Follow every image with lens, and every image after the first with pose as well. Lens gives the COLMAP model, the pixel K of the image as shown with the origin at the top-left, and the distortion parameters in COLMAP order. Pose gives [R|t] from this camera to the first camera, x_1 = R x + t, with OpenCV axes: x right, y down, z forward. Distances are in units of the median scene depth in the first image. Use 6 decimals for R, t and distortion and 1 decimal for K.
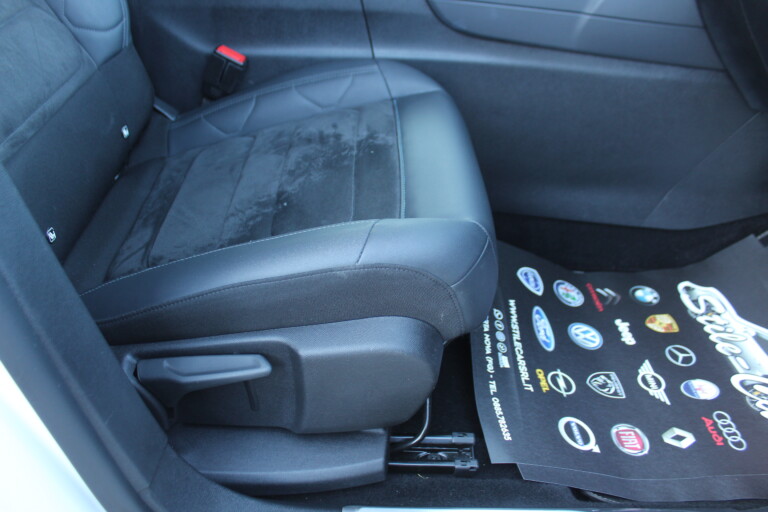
lens RADIAL K [[606.6, 0, 348.0], [0, 606.6, 240.9], [0, 0, 1]] dist [-0.148673, 0.172960]
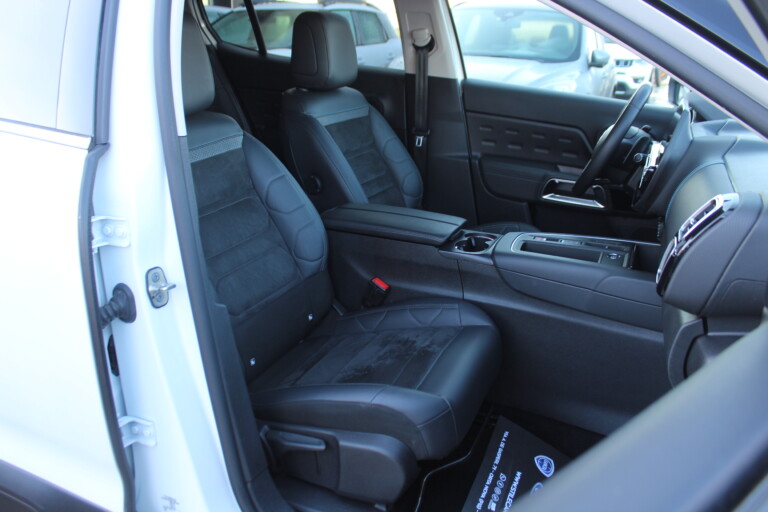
lens RADIAL K [[623.4, 0, 383.0], [0, 623.4, 242.5], [0, 0, 1]] dist [-0.161694, 0.130059]
pose [[0.923953, 0.123311, -0.362085, 0.467847], [-0.229669, 0.935827, -0.267356, 0.050247], [0.305881, 0.330184, 0.892981, -0.651921]]
